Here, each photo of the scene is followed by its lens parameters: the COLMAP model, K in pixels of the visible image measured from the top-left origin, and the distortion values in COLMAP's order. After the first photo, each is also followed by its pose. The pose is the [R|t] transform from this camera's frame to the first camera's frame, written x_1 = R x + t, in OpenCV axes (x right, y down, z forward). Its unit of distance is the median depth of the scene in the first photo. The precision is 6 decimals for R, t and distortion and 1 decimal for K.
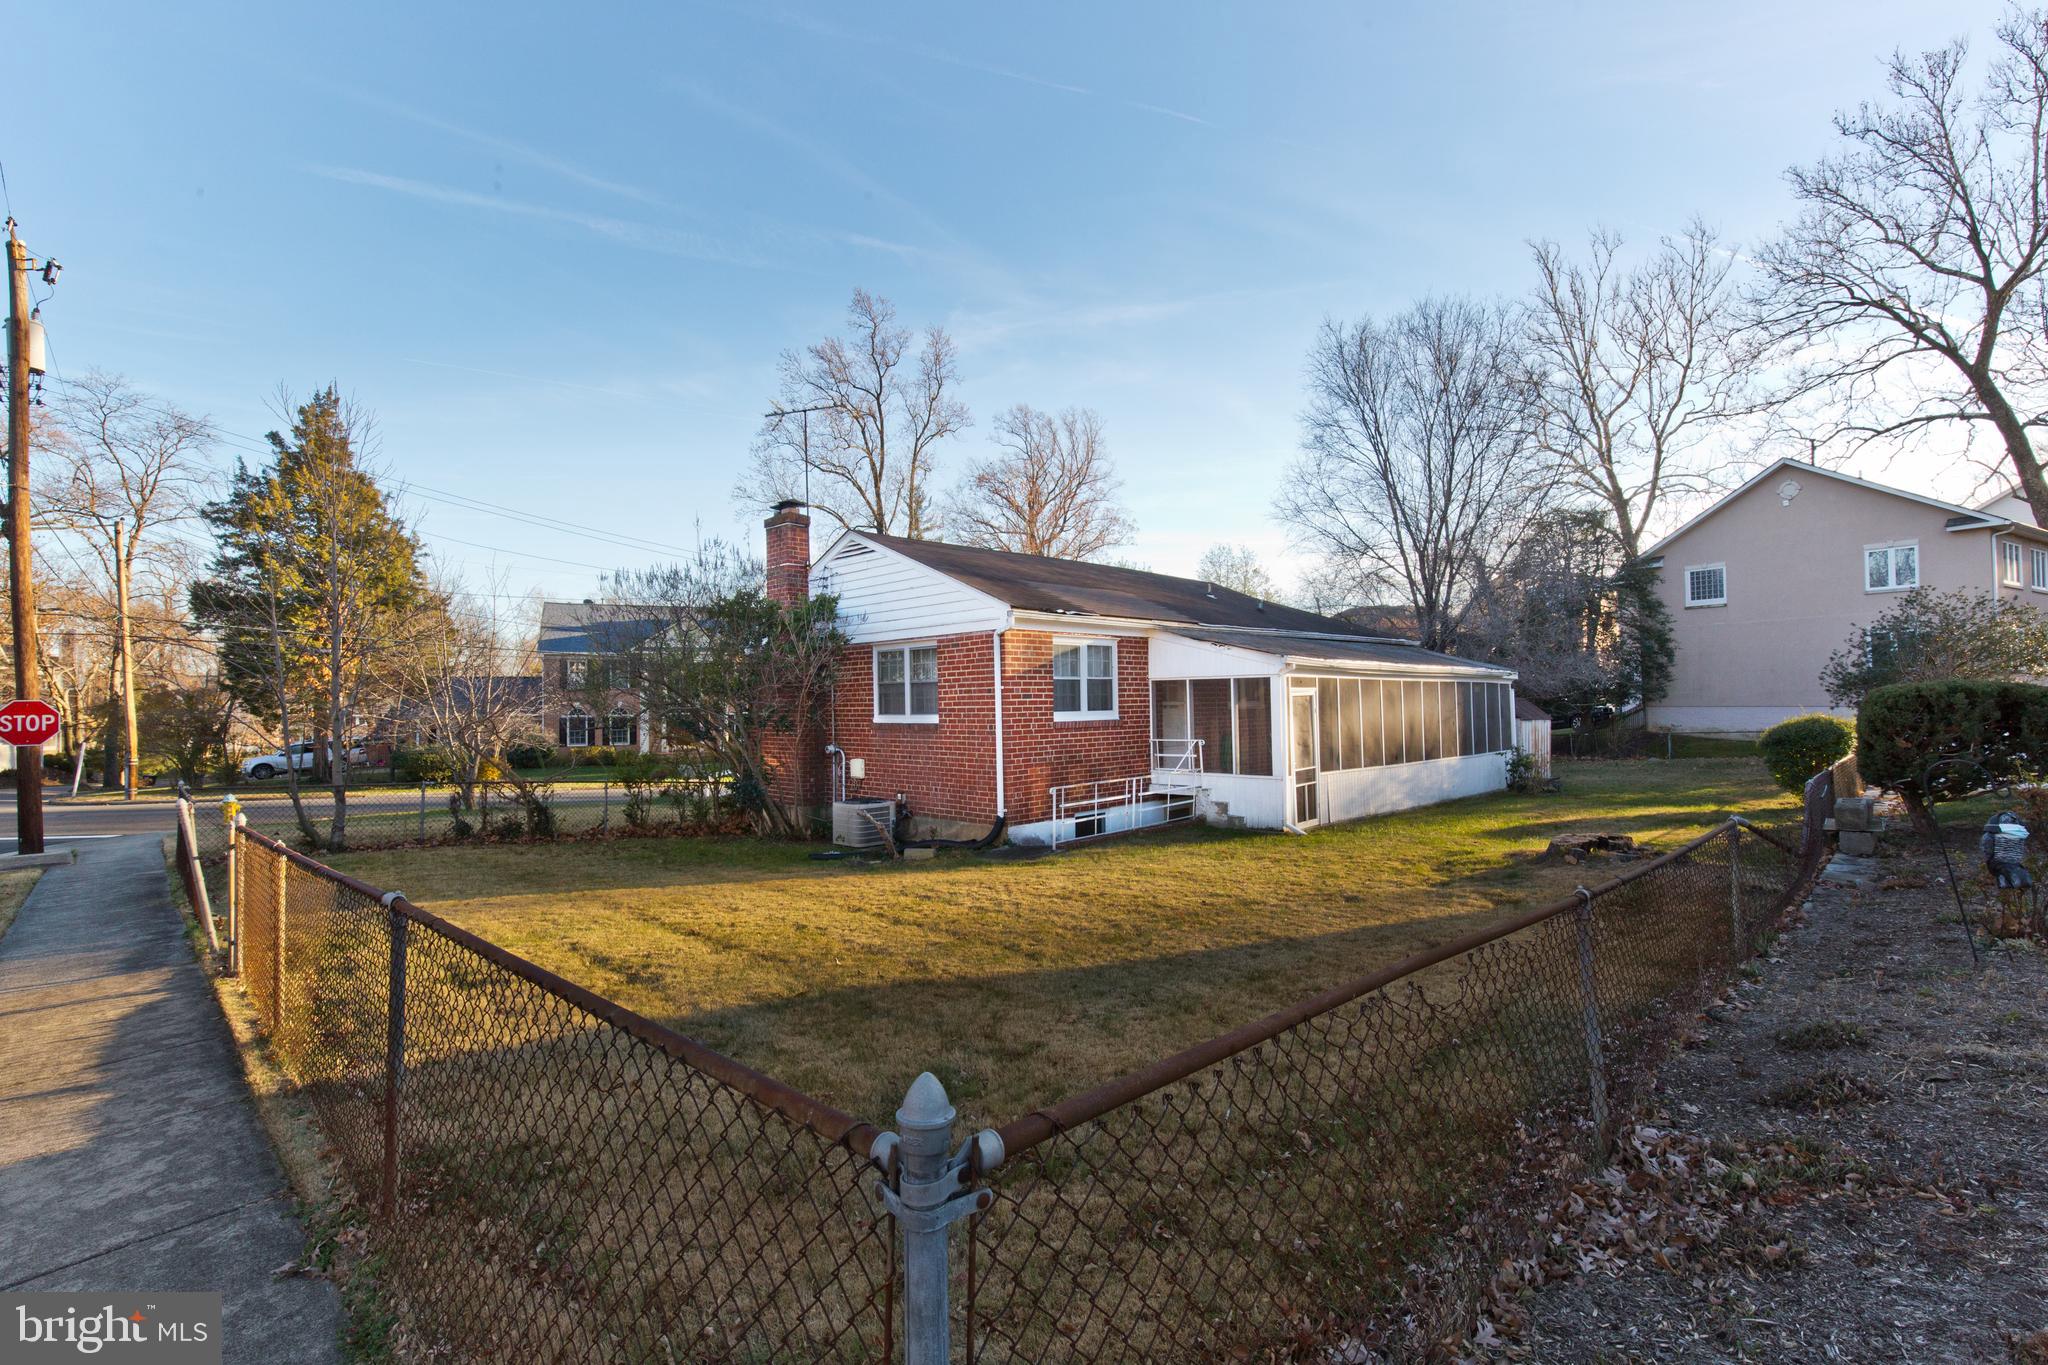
lens RADIAL K [[953.8, 0, 1024.0], [0, 953.8, 682.5], [0, 0, 1]] dist [-0.000129, 0.000074]
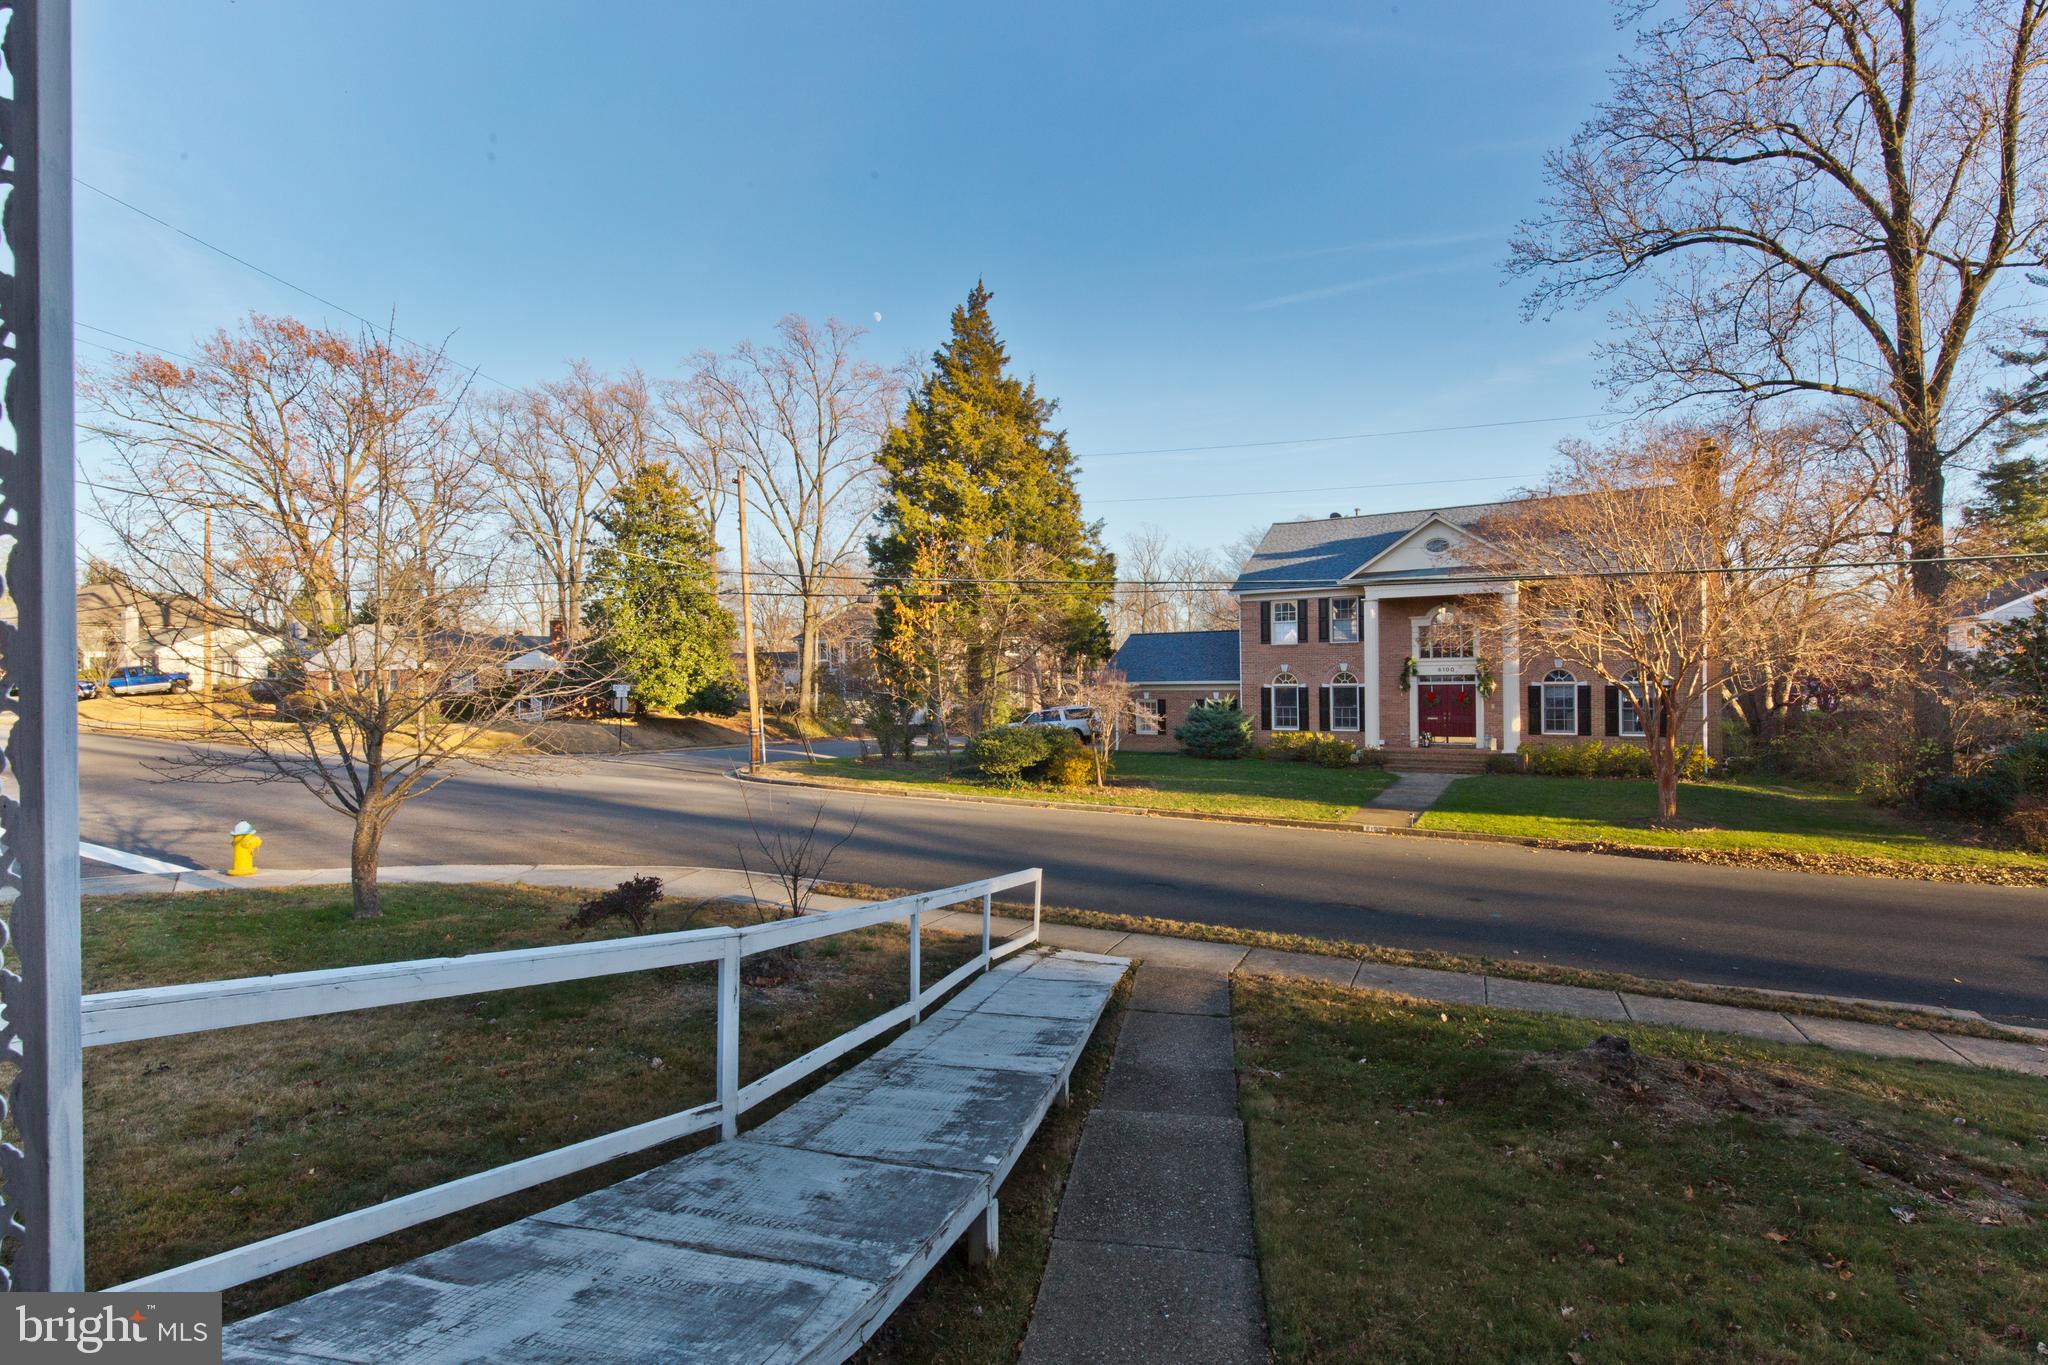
lens RADIAL K [[952.5, 0, 1023.5], [0, 952.5, 688.3], [0, 0, 1]] dist [0.001782, -0.001084]
pose [[0.568206, 0.018959, -0.822668, -0.033572], [0.023726, 0.998941, 0.039409, 0.012393], [0.822544, -0.041911, 0.567155, 0.709983]]
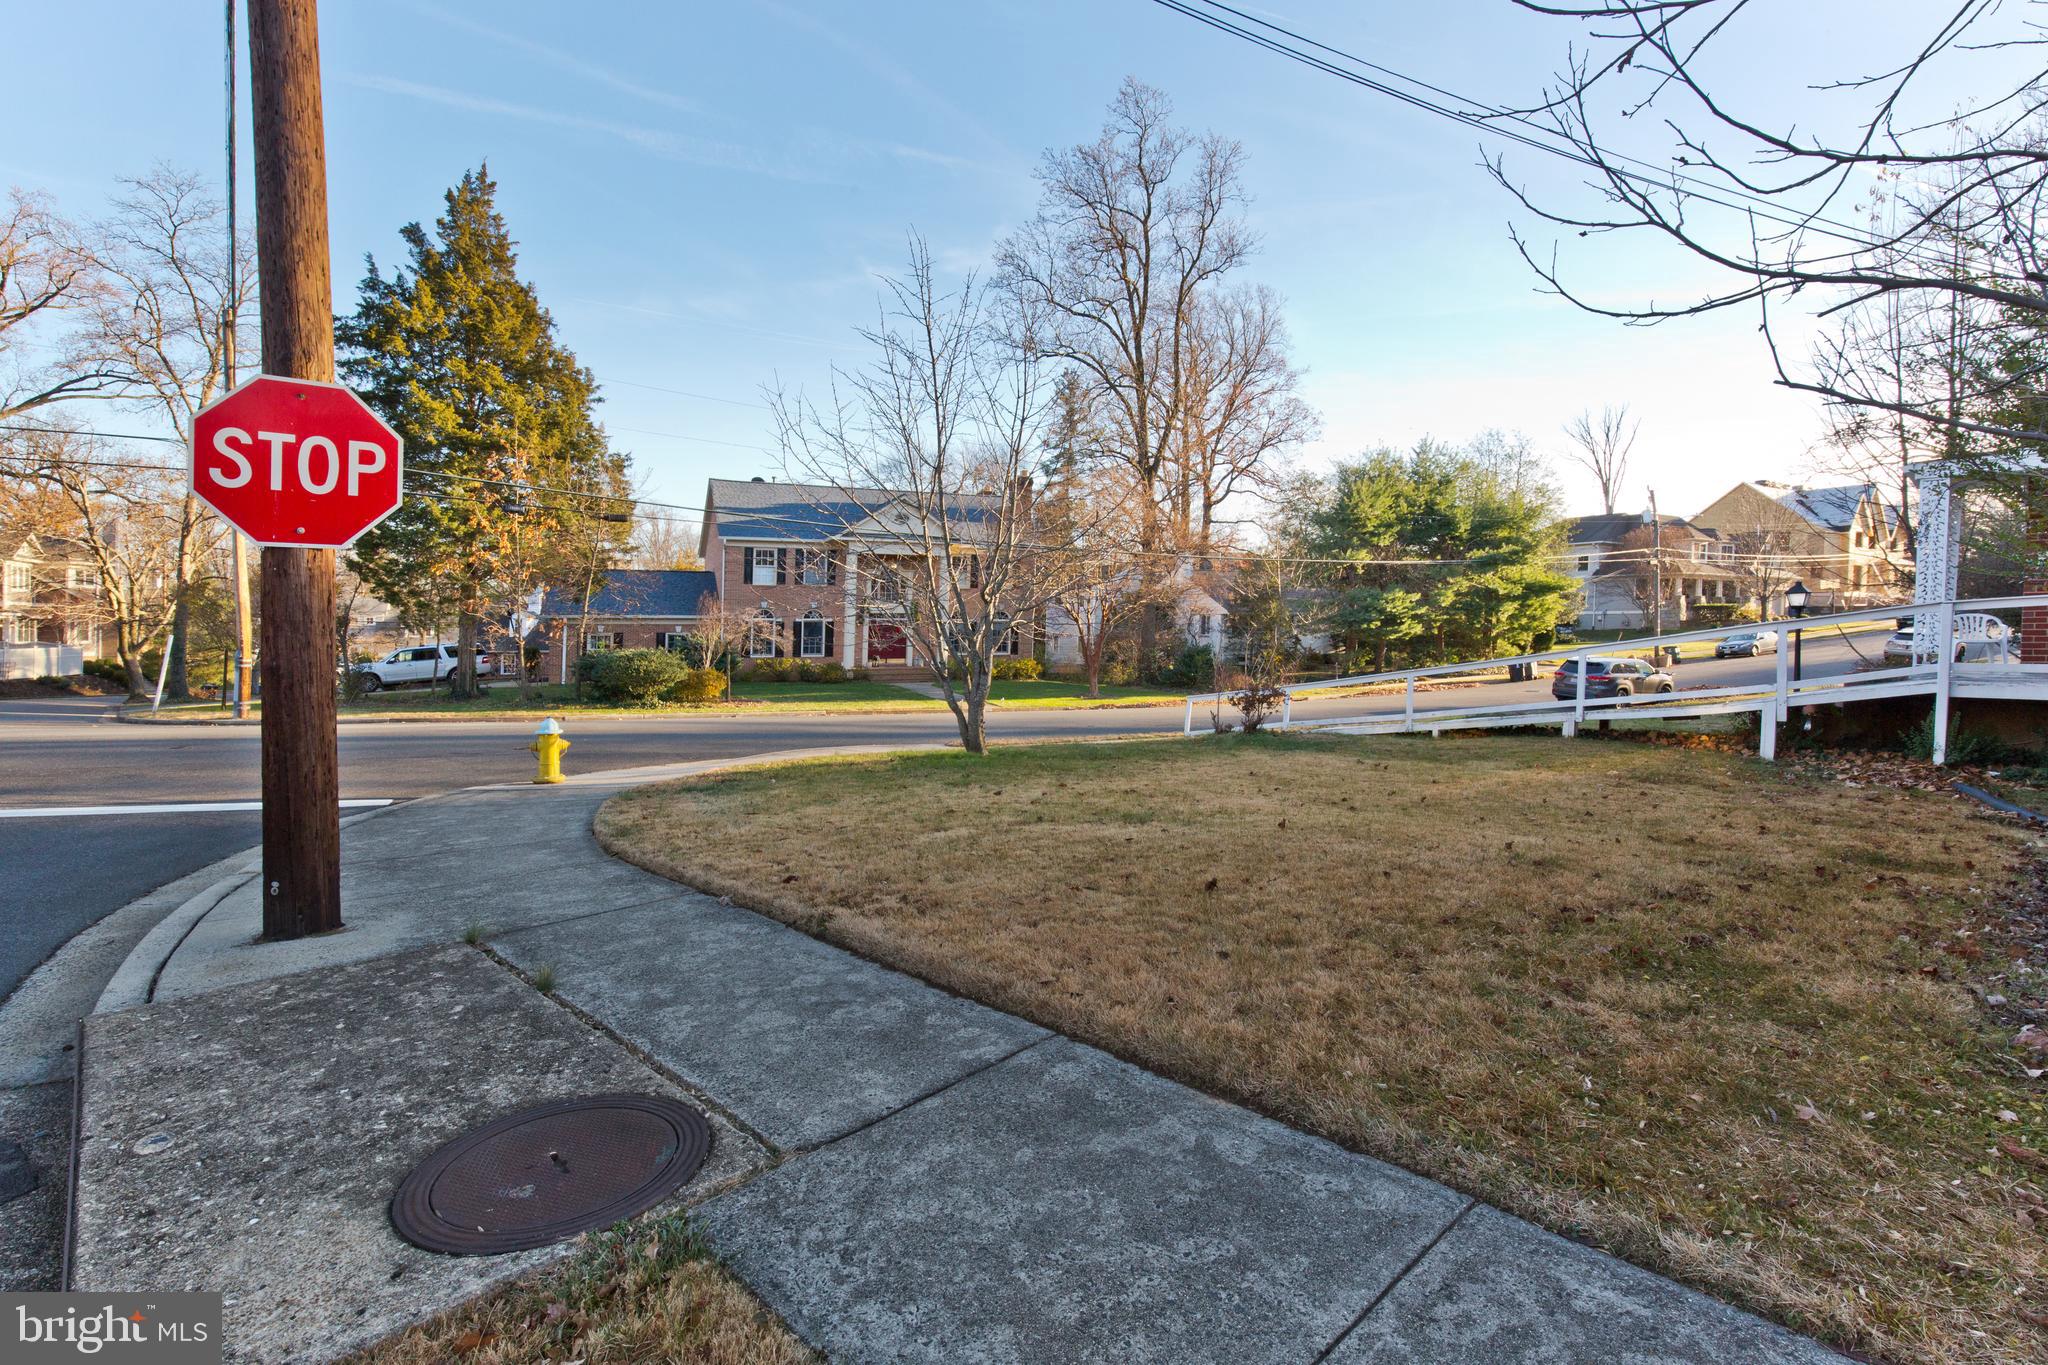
lens RADIAL K [[953.8, 0, 1020.0], [0, 953.8, 609.4], [0, 0, 1]] dist [0.000463, -0.000197]
pose [[0.999810, 0.014912, -0.012589, -0.383224], [-0.014903, 0.999889, 0.000776, 0.035506], [0.012599, -0.000588, 0.999920, 0.337323]]
